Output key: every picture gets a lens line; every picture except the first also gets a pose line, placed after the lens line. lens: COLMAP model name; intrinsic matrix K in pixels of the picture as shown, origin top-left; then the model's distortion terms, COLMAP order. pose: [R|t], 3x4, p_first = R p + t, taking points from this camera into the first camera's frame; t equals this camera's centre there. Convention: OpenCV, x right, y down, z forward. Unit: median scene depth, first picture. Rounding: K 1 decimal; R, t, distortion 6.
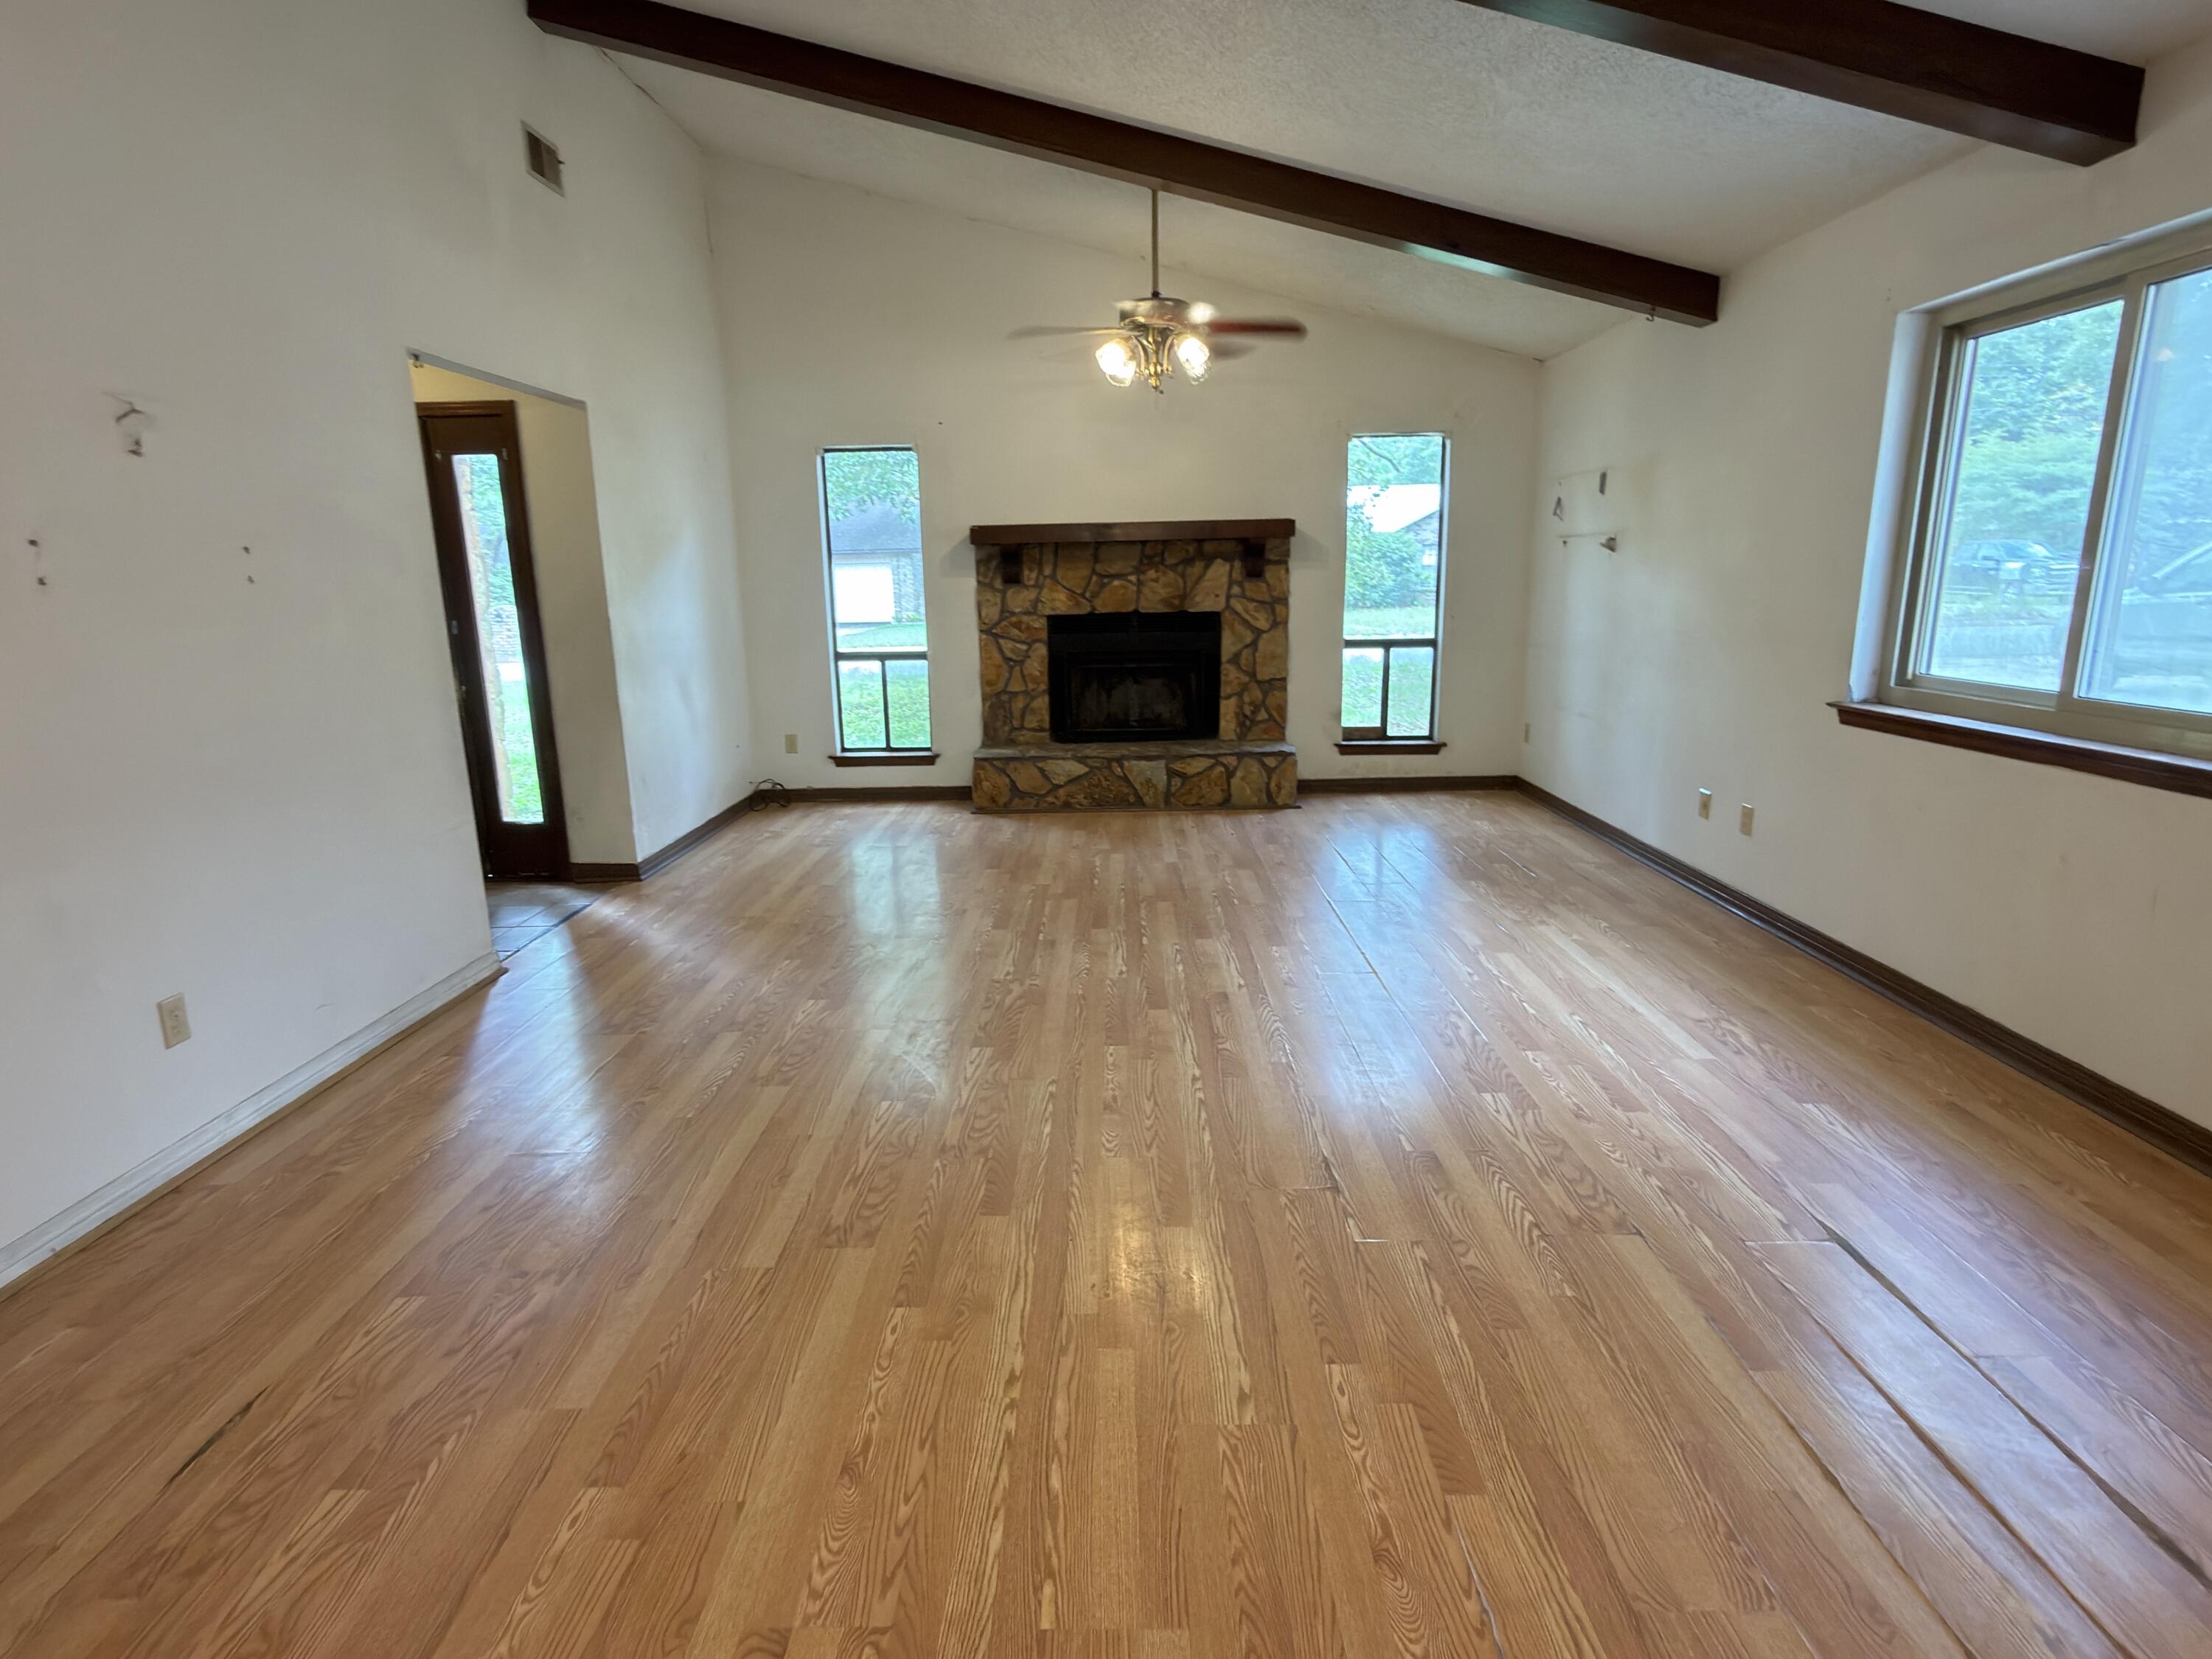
lens RADIAL K [[1150.0, 0, 1107.8], [0, 1150.0, 826.5], [0, 0, 1]] dist [0.000077, 0.000816]
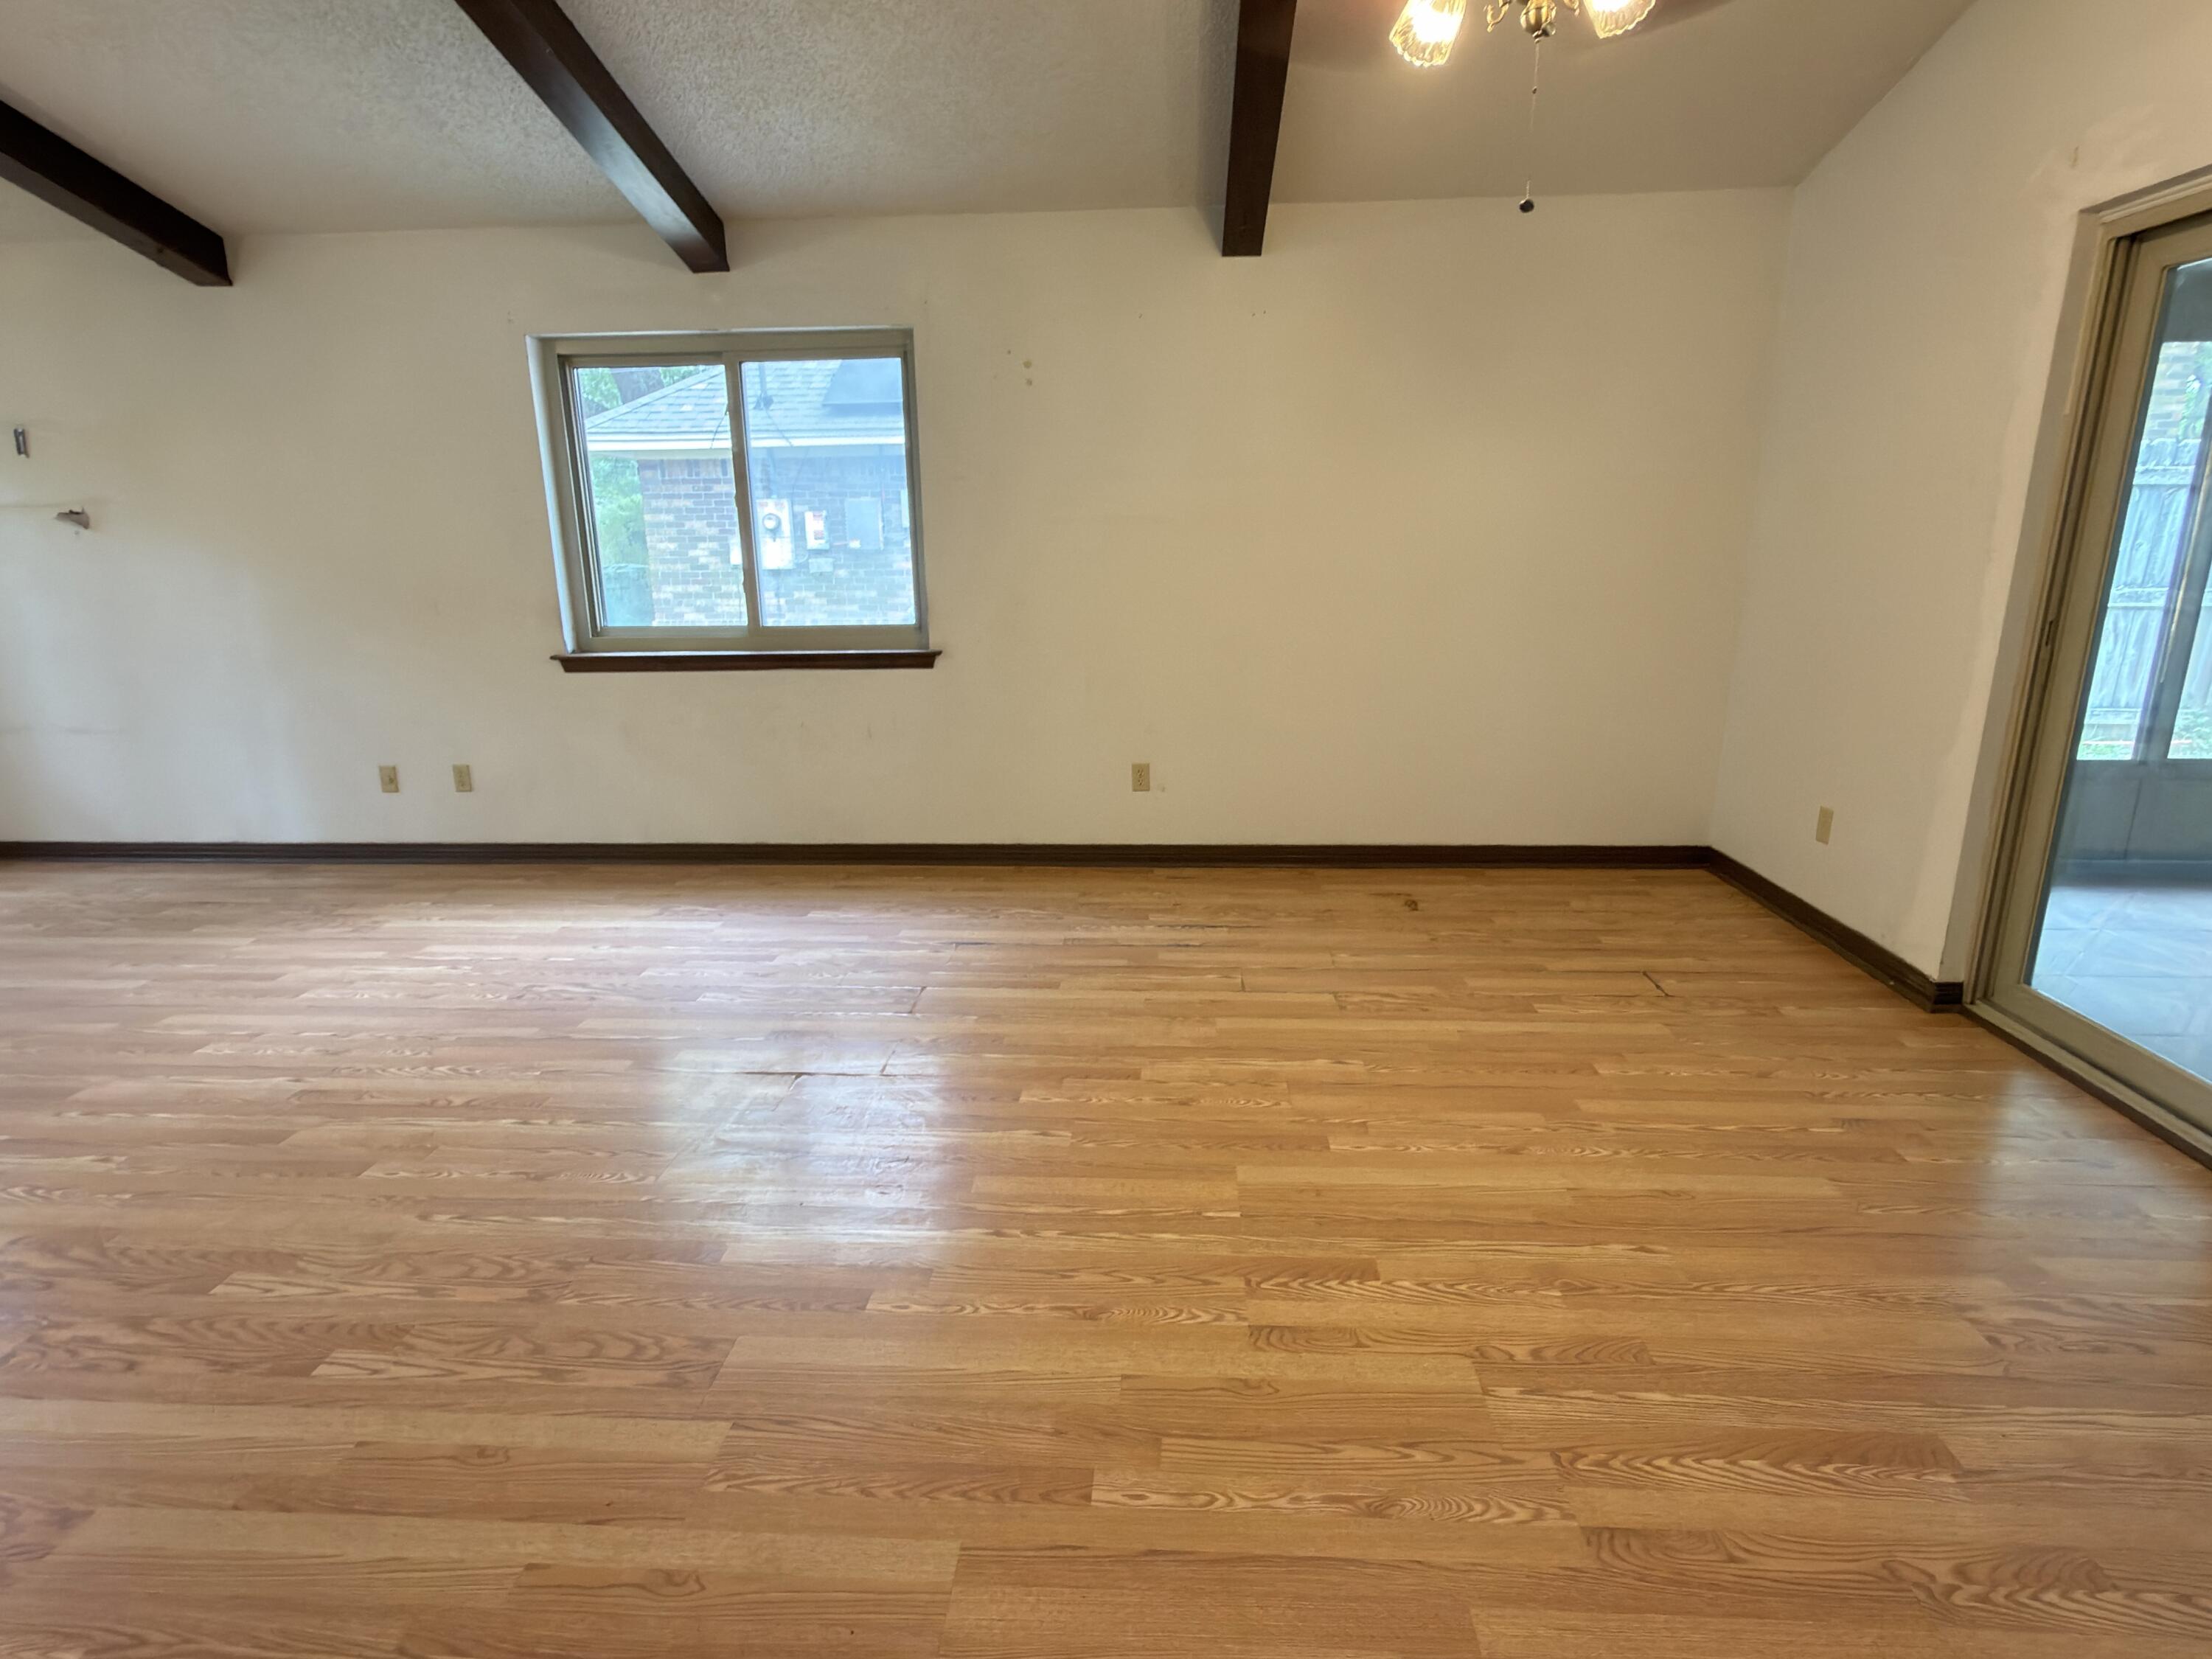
lens RADIAL K [[1150.0, 0, 1100.1], [0, 1150.0, 835.4], [0, 0, 1]] dist [0.000077, 0.000816]
pose [[0.055299, -0.235010, 0.970419, -0.681031], [0.228069, 0.949185, 0.216871, -0.073814], [-0.972073, 0.209330, 0.106087, 0.435098]]
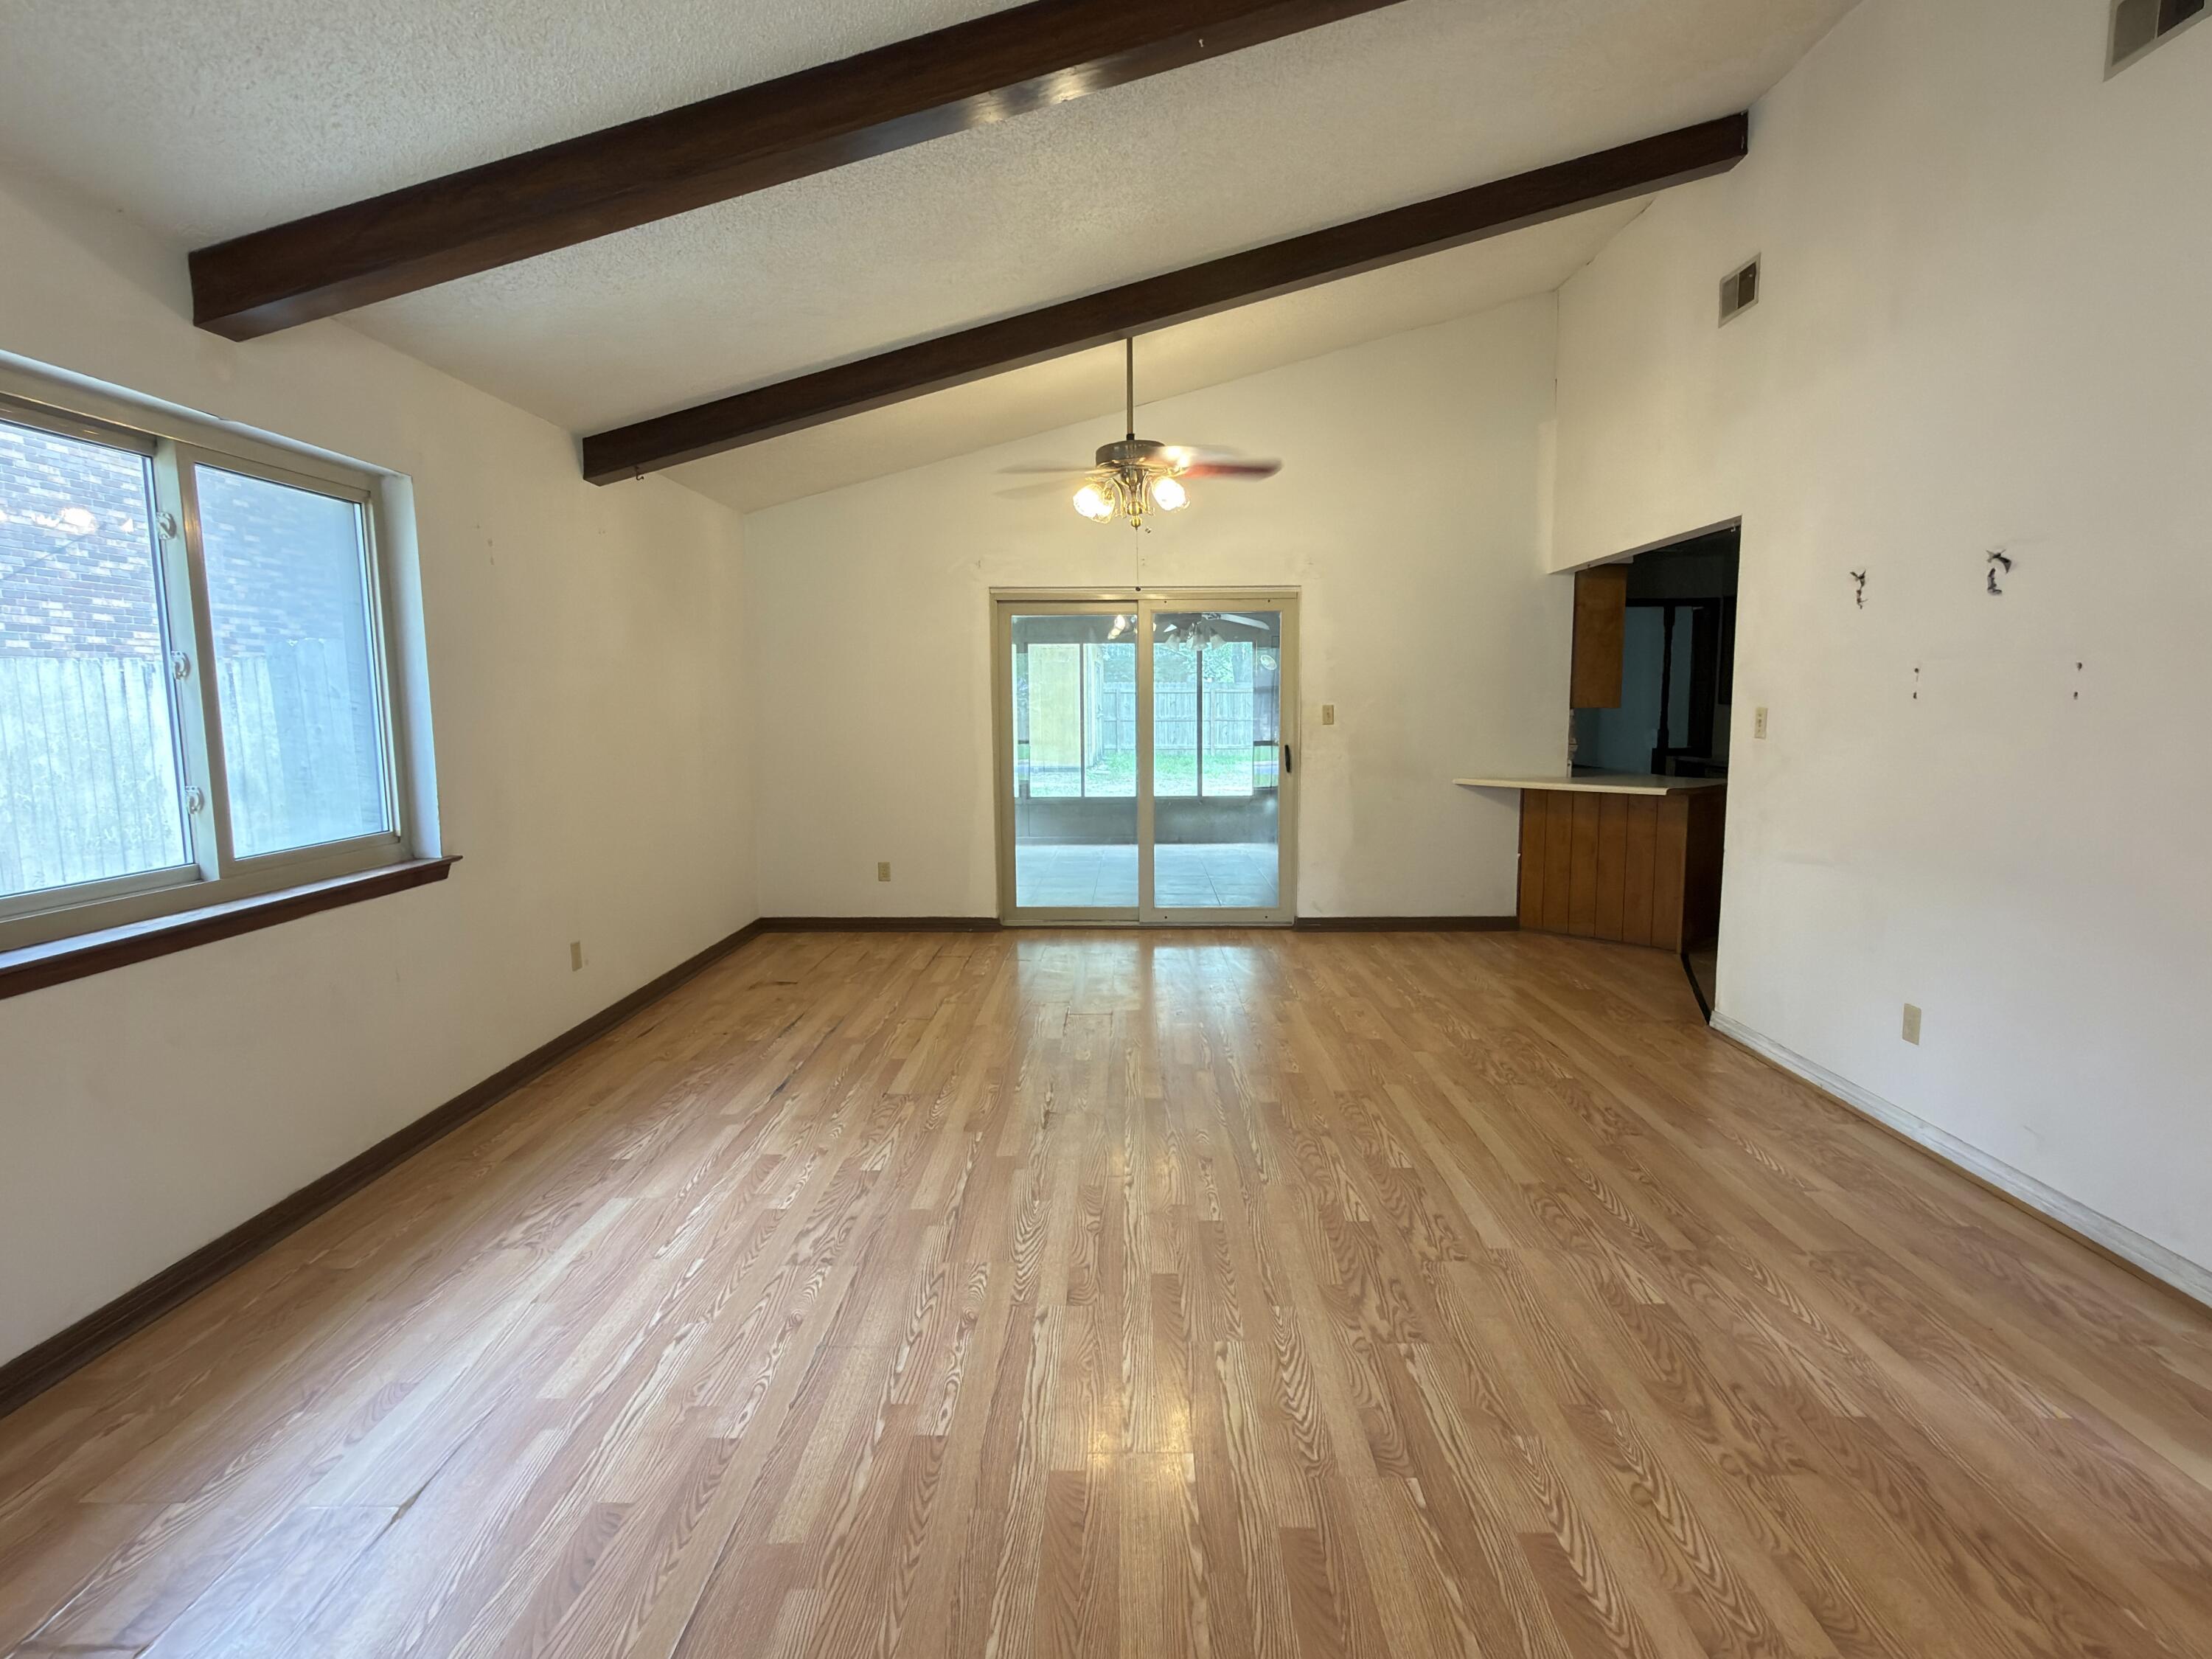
lens RADIAL K [[1150.0, 0, 1118.5], [0, 1150.0, 833.4], [0, 0, 1]] dist [0.000077, 0.000816]
pose [[-0.999648, 0.026217, 0.004070, 0.072954], [0.026101, 0.944326, 0.327975, -0.424269], [0.004755, 0.327966, -0.944678, 1.867077]]
